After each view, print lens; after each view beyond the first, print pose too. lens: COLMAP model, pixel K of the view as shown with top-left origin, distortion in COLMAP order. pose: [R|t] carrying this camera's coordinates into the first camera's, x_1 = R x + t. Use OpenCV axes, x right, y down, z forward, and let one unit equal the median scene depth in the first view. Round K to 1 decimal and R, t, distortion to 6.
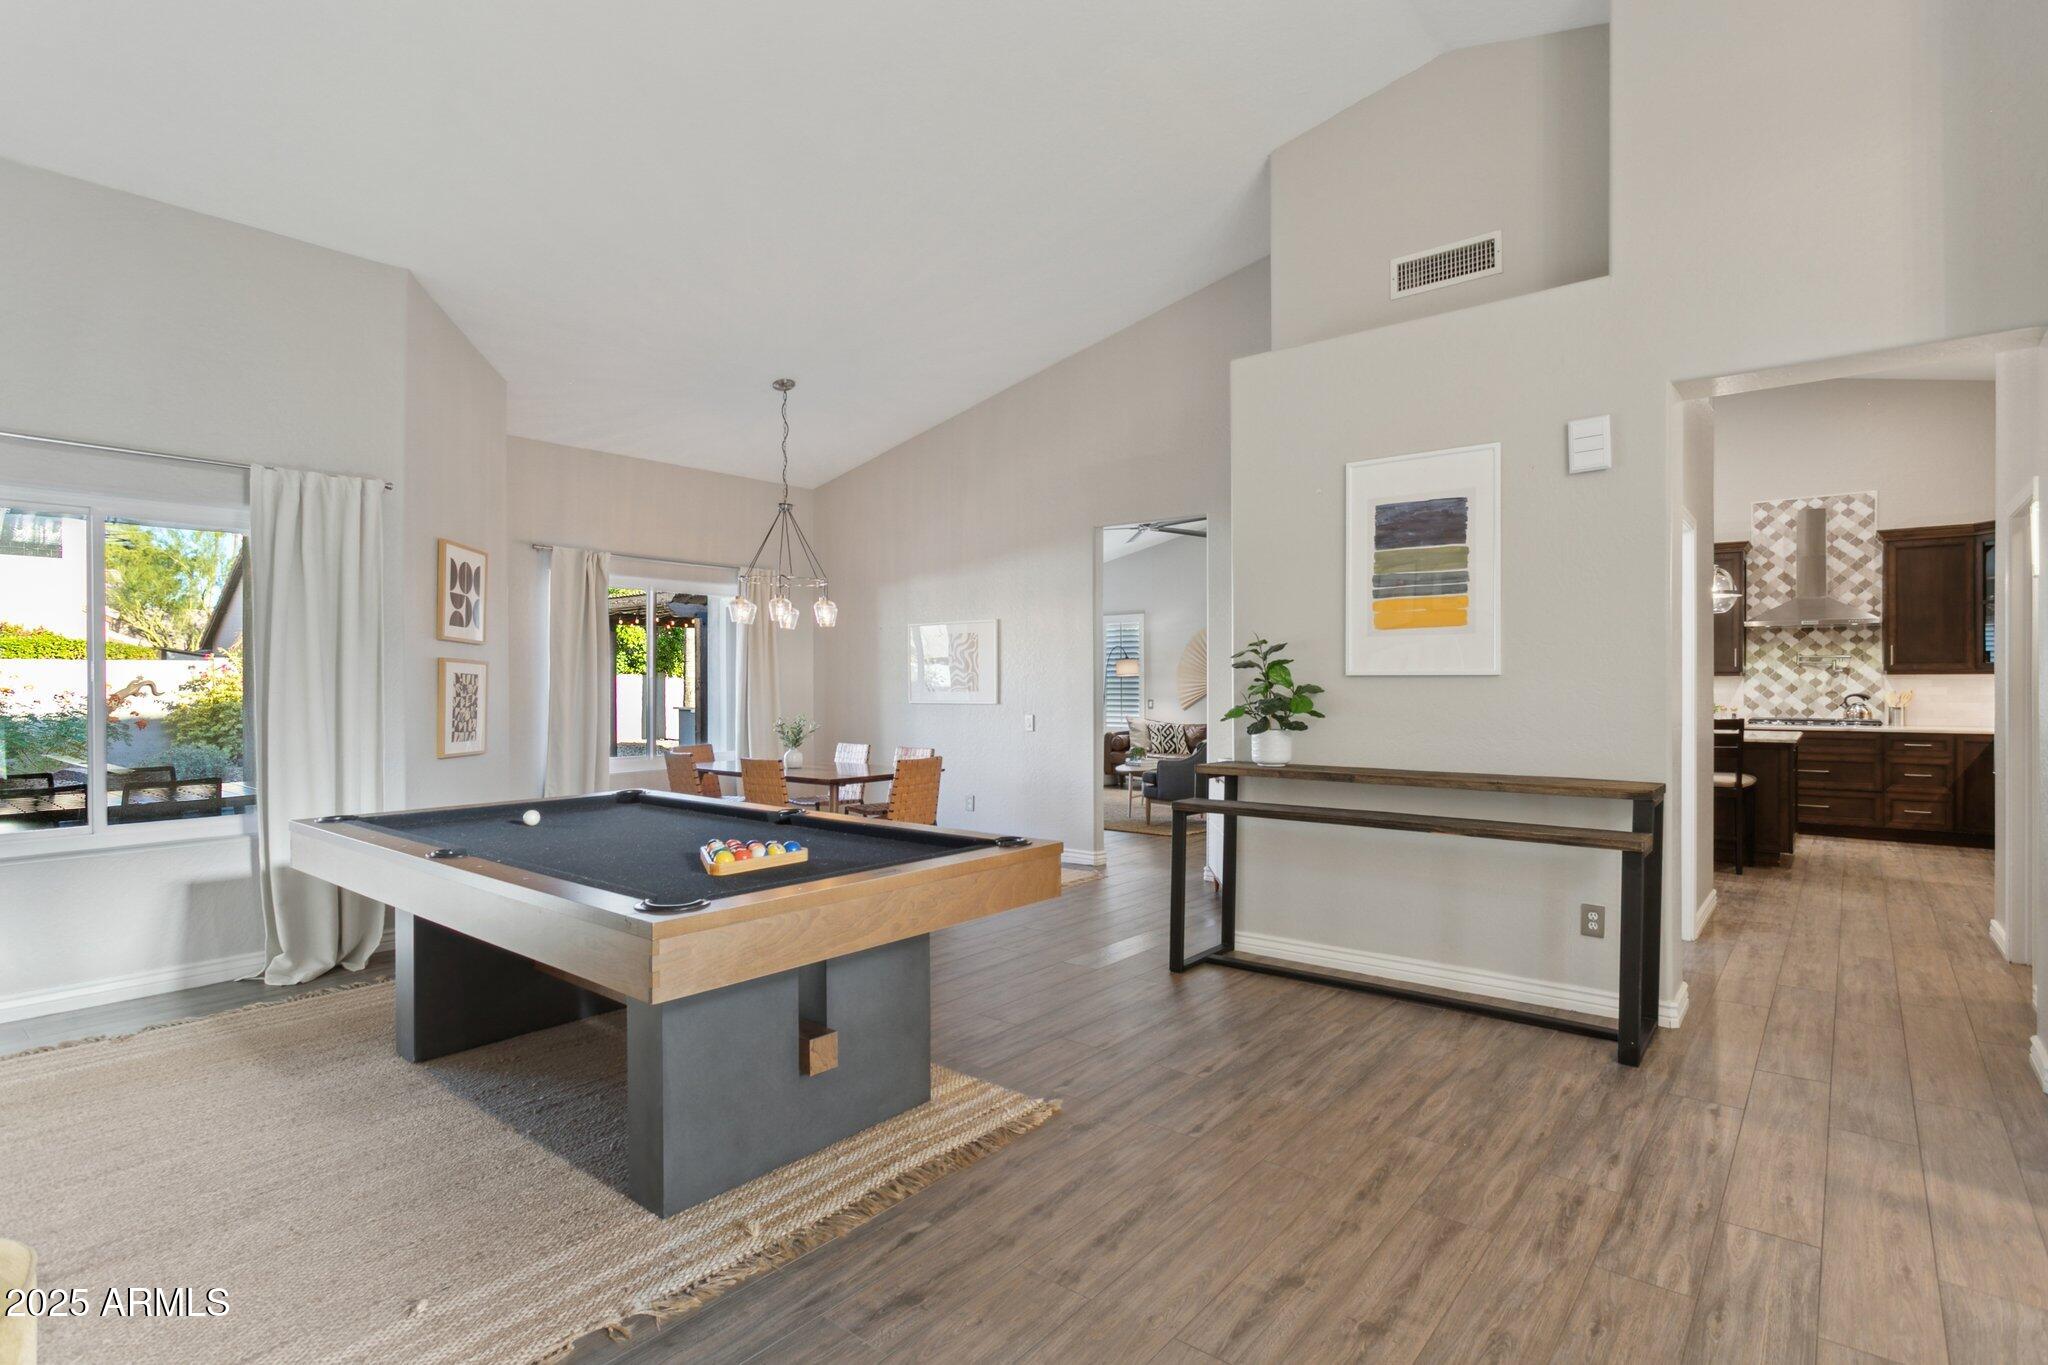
lens RADIAL K [[1007.4, 0, 1024.0], [0, 1007.4, 682.5], [0, 0, 1]] dist [0.000018, -0.000005]
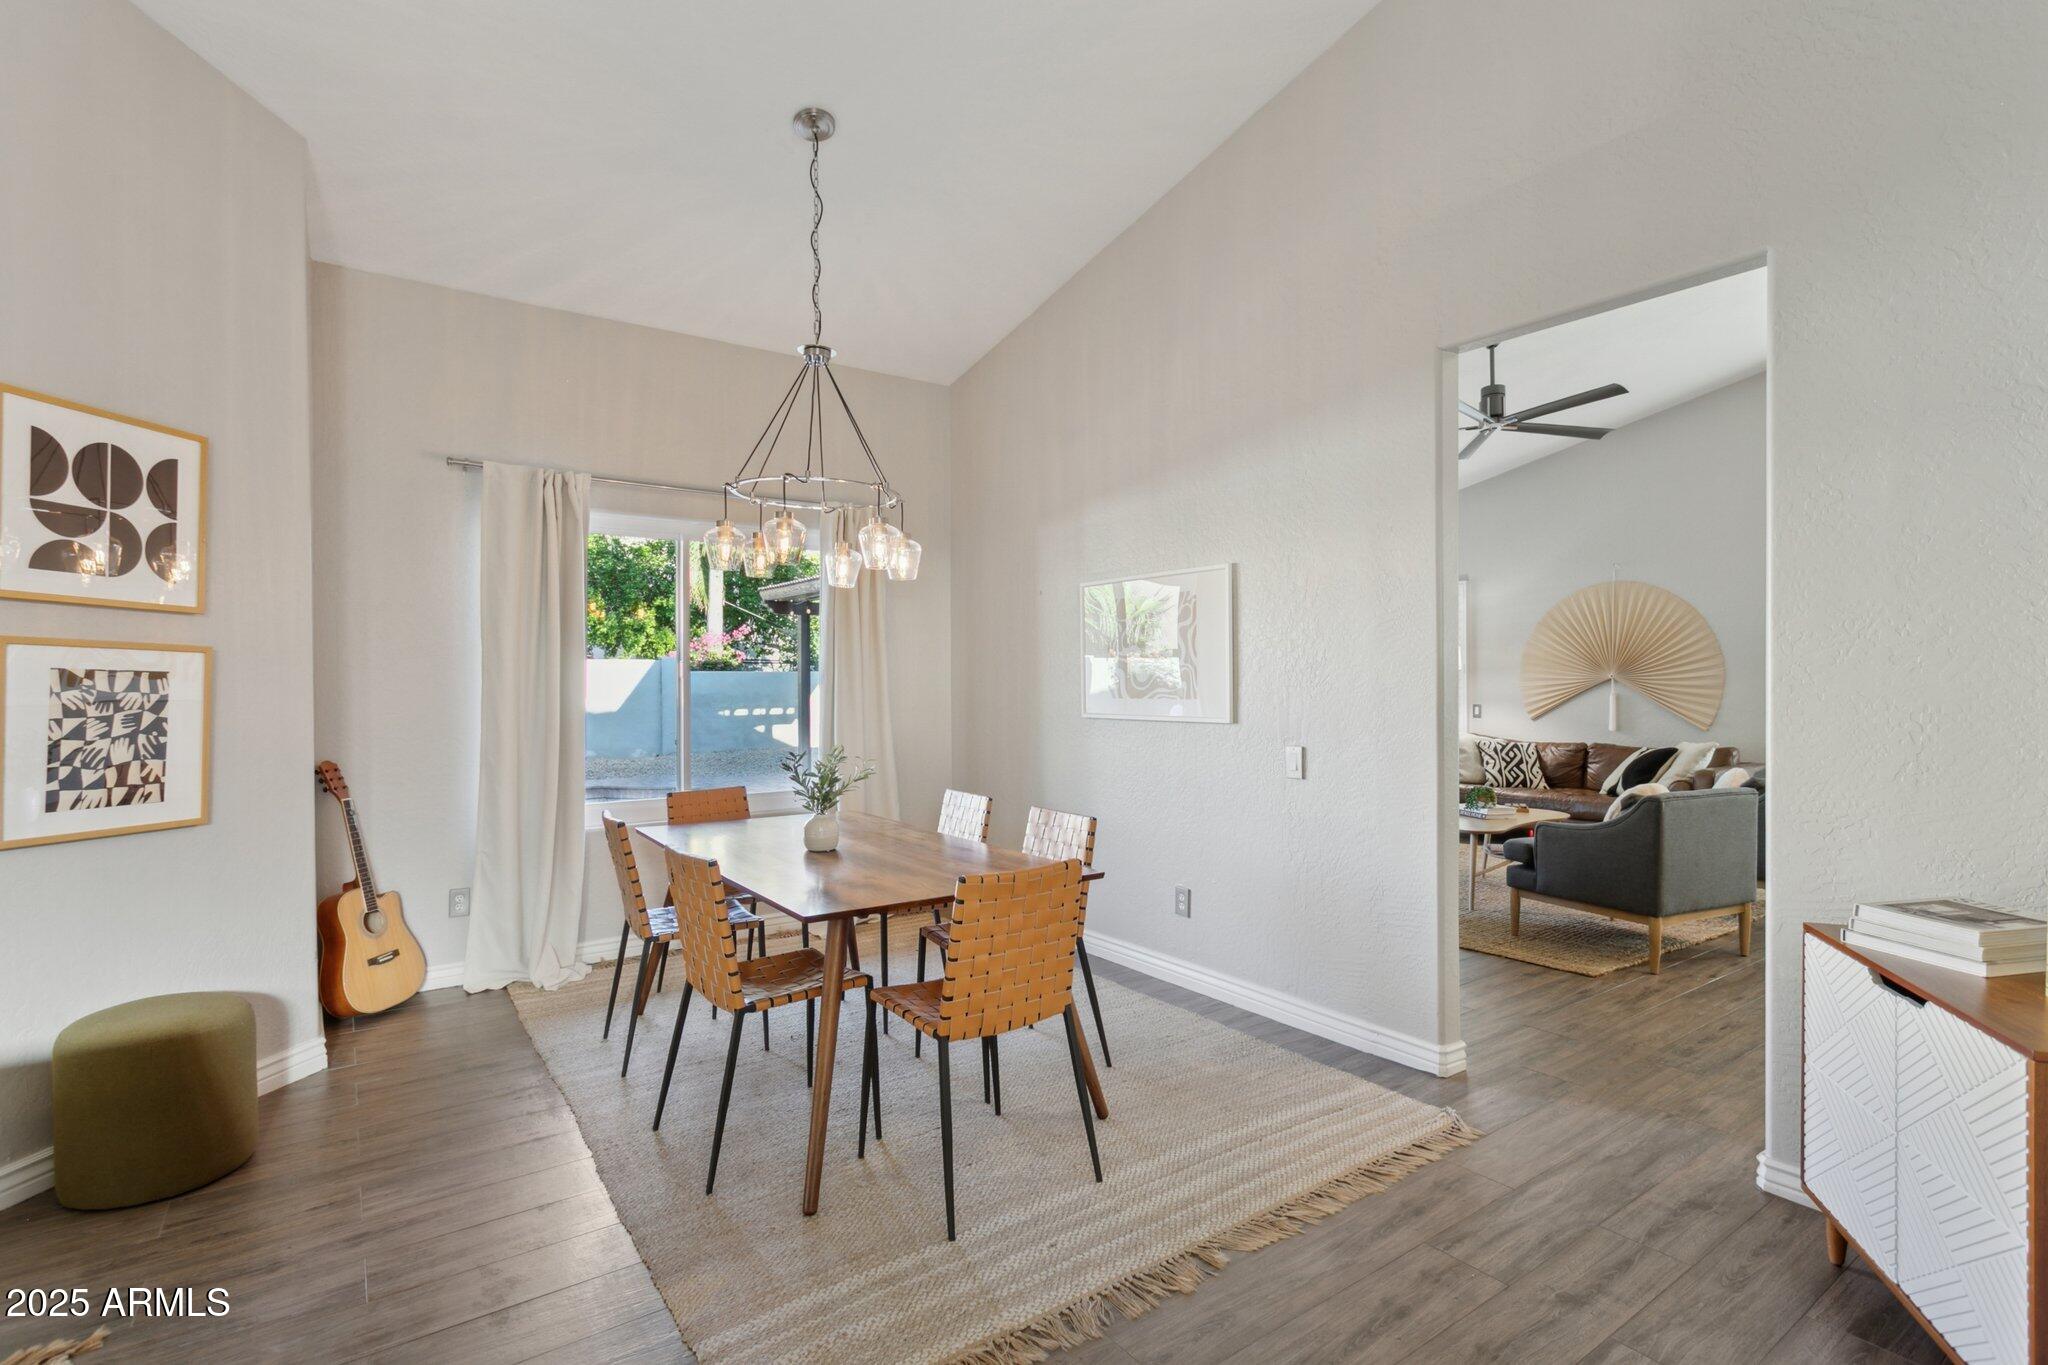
lens RADIAL K [[967.6, 0, 1024.0], [0, 967.6, 682.5], [0, 0, 1]] dist [0.002212, 0.000337]
pose [[0.964969, -0.003322, -0.262343, 0.001070], [0.004101, 0.999989, 0.002421, -0.001420], [0.262332, -0.003412, 0.964972, 0.471871]]
